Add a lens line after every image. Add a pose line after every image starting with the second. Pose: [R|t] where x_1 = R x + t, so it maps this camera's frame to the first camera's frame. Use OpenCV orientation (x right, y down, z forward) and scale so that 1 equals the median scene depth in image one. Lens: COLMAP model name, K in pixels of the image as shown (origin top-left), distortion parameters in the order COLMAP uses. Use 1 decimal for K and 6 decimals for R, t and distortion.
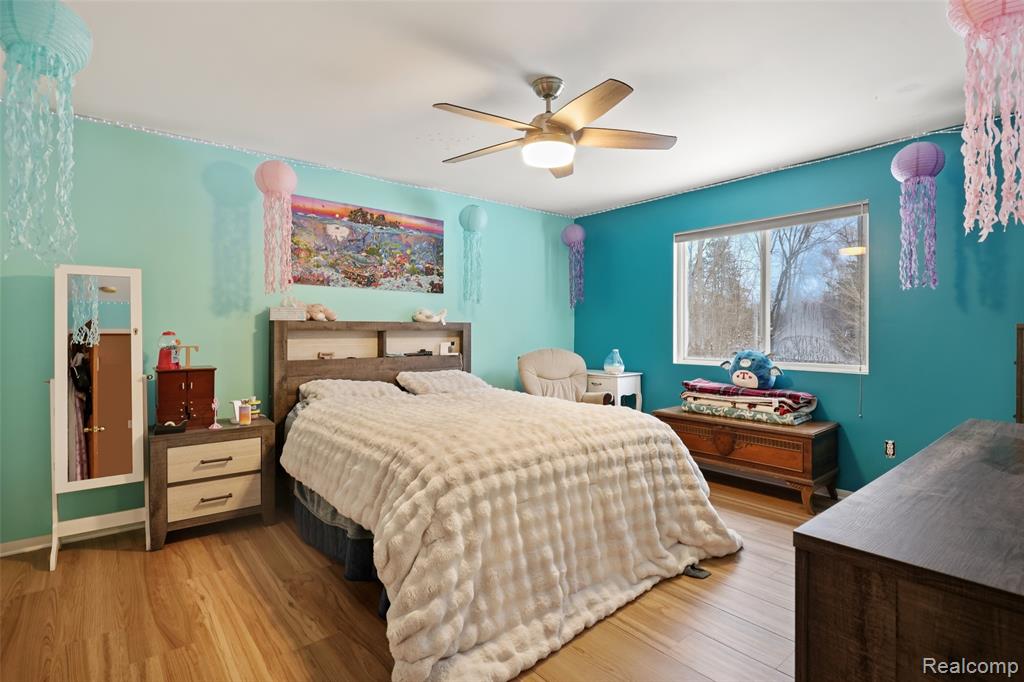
lens RADIAL K [[508.9, 0, 507.6], [0, 508.9, 330.0], [0, 0, 1]] dist [0.001191, -0.000233]
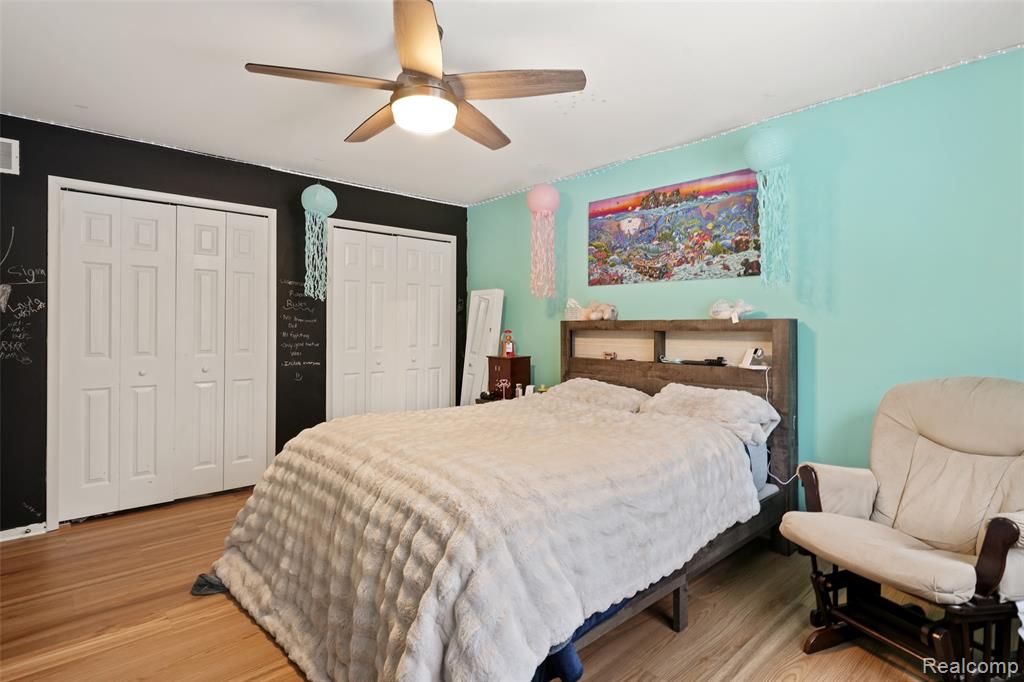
lens RADIAL K [[508.9, 0, 507.6], [0, 508.9, 330.0], [0, 0, 1]] dist [0.001191, -0.000233]
pose [[0.031265, 0.001965, -0.999509, 0.571349], [-0.006827, 0.999975, 0.001752, 0.000319], [0.999488, 0.006769, 0.031277, 0.712083]]
